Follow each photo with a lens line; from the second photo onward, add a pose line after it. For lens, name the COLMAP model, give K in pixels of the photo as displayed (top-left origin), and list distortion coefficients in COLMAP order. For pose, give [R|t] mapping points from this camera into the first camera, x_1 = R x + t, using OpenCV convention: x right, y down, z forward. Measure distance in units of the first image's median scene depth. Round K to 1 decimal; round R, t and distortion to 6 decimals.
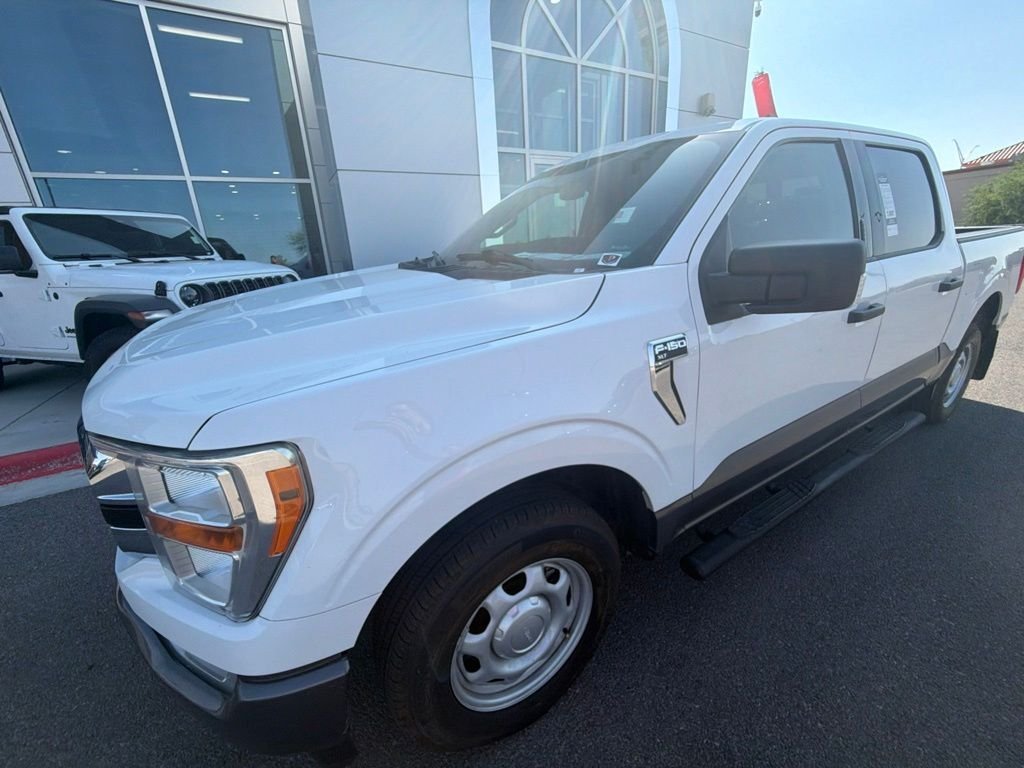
lens RADIAL K [[417.5, 0, 508.5], [0, 417.5, 390.7], [0, 0, 1]] dist [-0.001030, 0.000412]
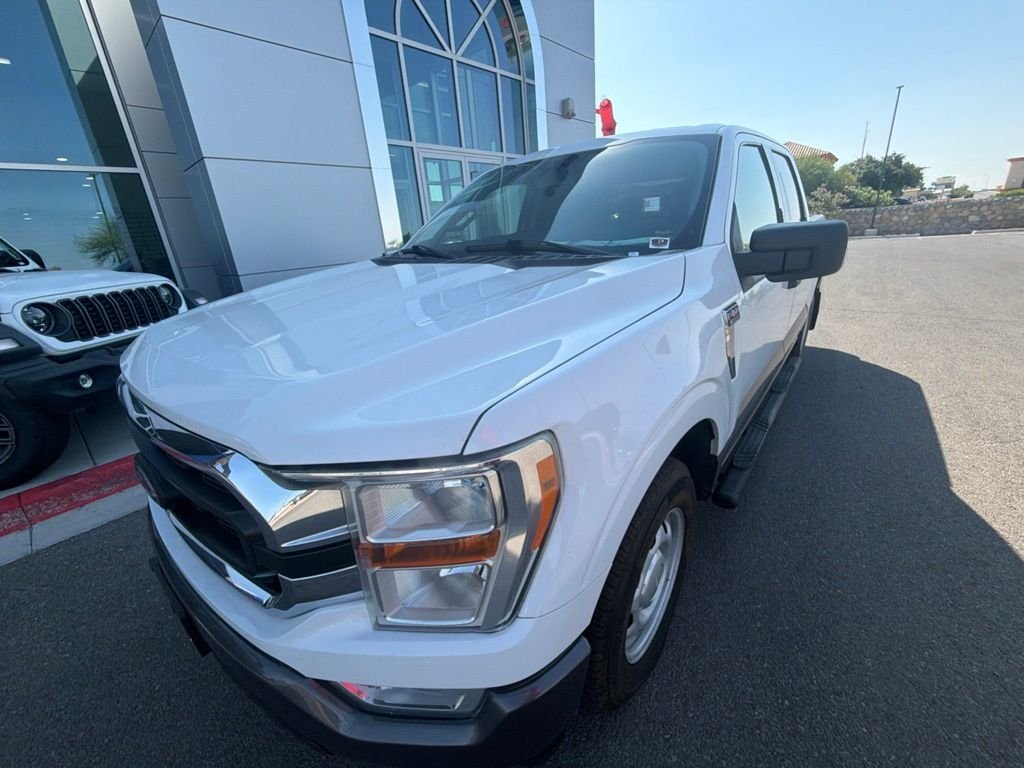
lens RADIAL K [[417.5, 0, 510.8], [0, 417.5, 389.5], [0, 0, 1]] dist [-0.001030, 0.000412]
pose [[0.942638, -0.138123, 0.303900, -0.134617], [0.136467, 0.990282, 0.026790, -0.001562], [-0.304648, 0.016219, 0.952327, 0.012457]]
